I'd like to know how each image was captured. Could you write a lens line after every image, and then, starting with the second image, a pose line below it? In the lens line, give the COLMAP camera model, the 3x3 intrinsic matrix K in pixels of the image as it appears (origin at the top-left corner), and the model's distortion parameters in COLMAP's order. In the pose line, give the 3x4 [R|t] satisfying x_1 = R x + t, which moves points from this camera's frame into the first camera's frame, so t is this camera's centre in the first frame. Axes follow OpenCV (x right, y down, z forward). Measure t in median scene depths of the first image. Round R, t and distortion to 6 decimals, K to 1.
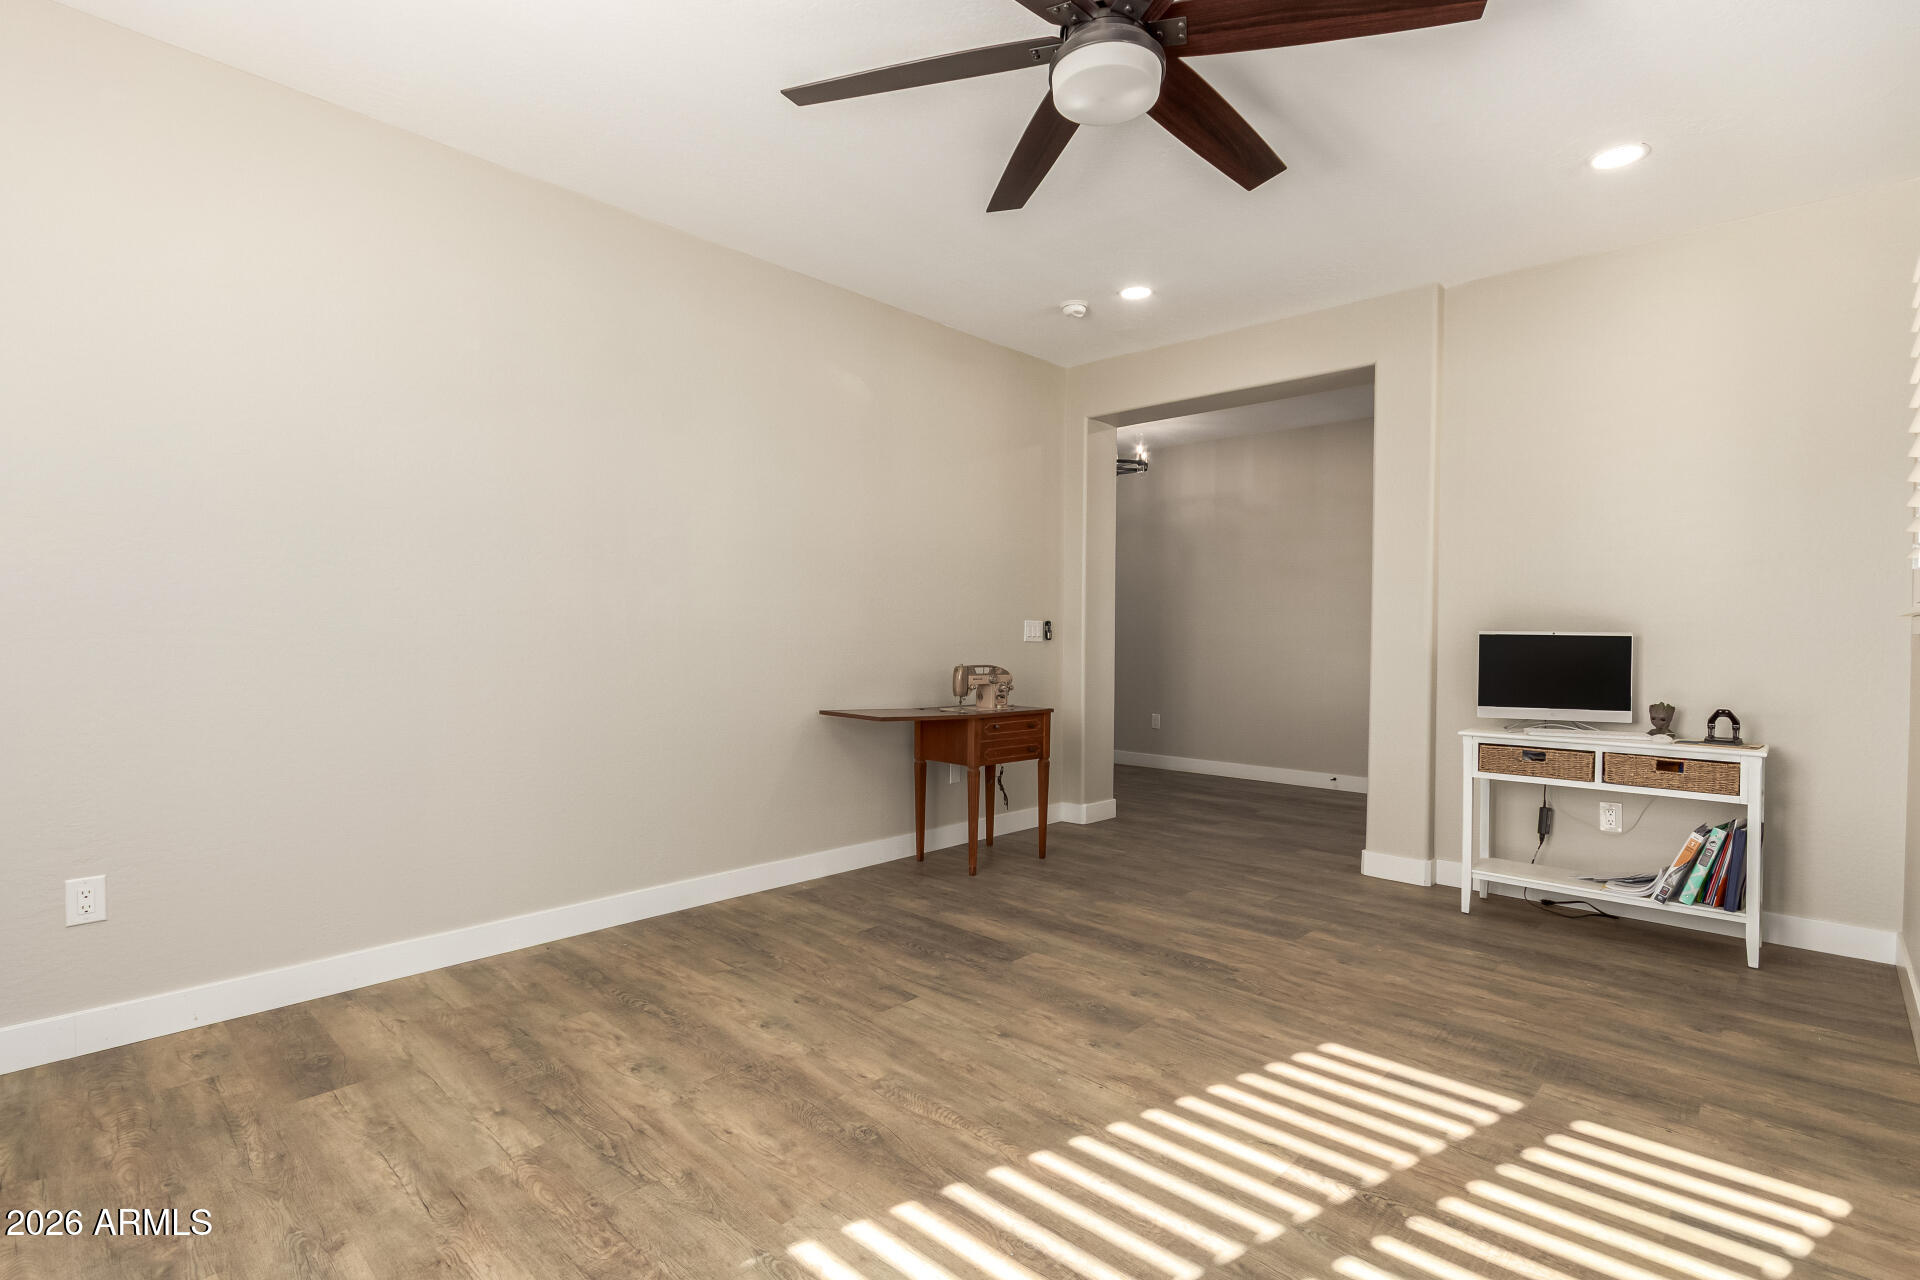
lens RADIAL K [[905.2, 0, 957.1], [0, 905.2, 645.5], [0, 0, 1]] dist [-0.003203, 0.000885]
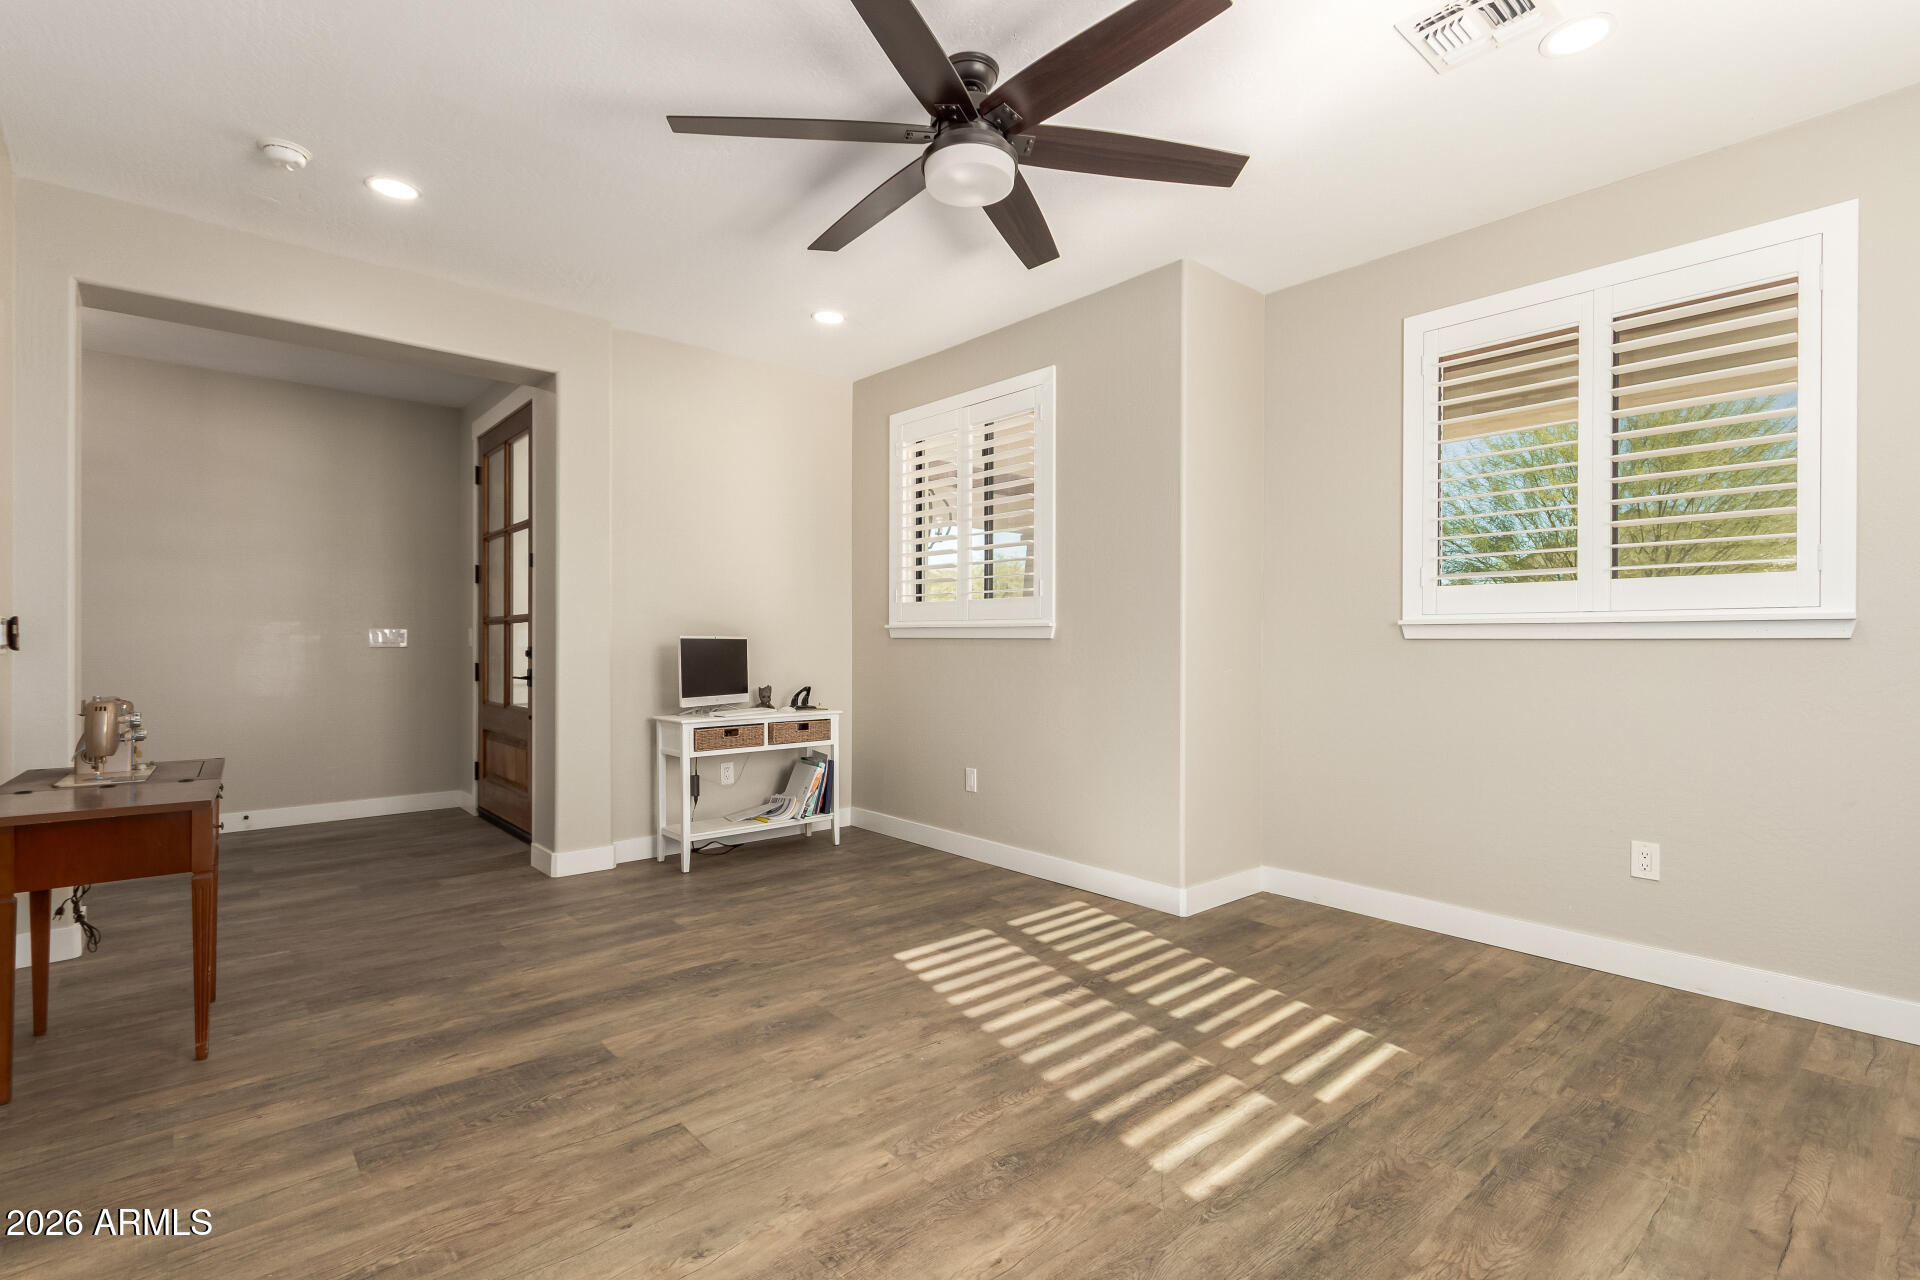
lens RADIAL K [[905.2, 0, 957.1], [0, 905.2, 645.5], [0, 0, 1]] dist [-0.003203, 0.000885]
pose [[0.092990, -0.013225, 0.995579, -0.693542], [0.012092, 0.999853, 0.012152, -0.015674], [-0.995594, 0.010909, 0.093136, 0.627797]]
